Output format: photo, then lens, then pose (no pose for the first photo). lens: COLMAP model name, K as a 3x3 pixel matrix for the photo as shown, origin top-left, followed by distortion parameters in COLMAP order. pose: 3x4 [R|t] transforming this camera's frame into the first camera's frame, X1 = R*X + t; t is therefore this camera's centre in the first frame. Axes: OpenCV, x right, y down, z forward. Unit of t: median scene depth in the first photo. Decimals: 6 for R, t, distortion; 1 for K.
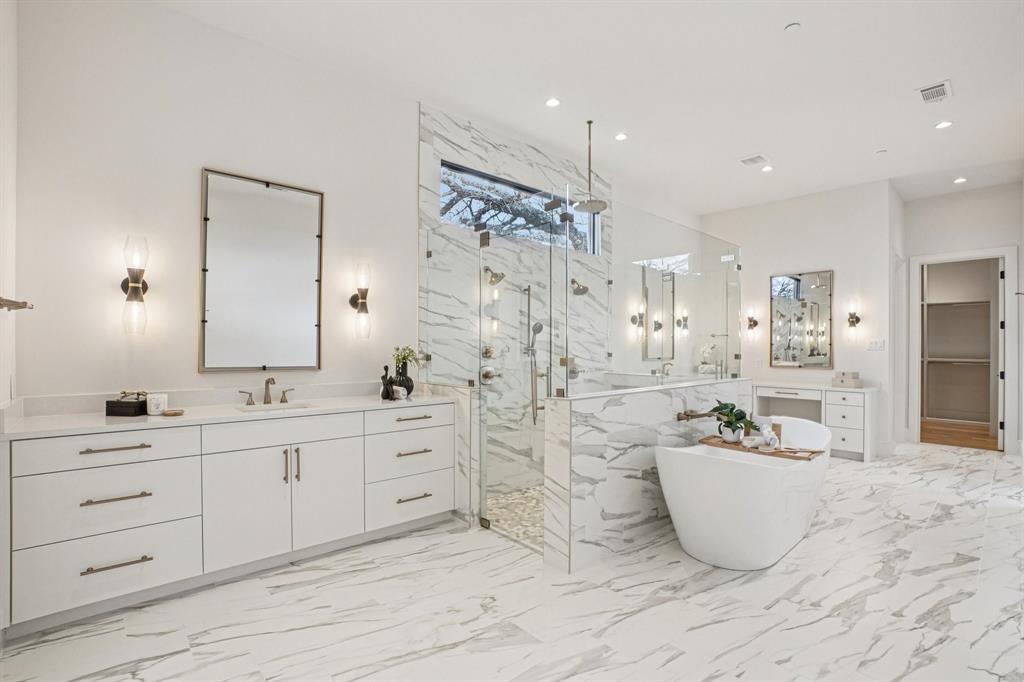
lens RADIAL K [[458.0, 0, 510.4], [0, 458.0, 345.1], [0, 0, 1]] dist [-0.042863, 0.009916]
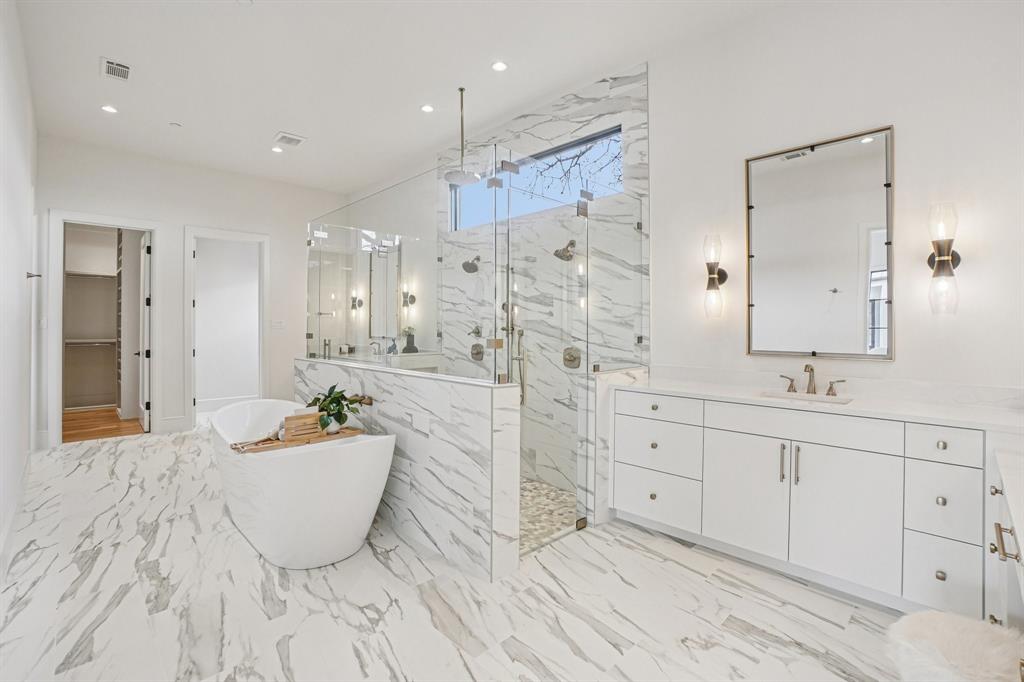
lens RADIAL K [[458.0, 0, 489.6], [0, 458.0, 323.7], [0, 0, 1]] dist [-0.042863, 0.009916]
pose [[0.034447, -0.014036, -0.999308, 1.680685], [-0.002095, 0.999898, -0.014117, 0.016935], [0.999404, 0.002579, 0.034414, 1.558069]]
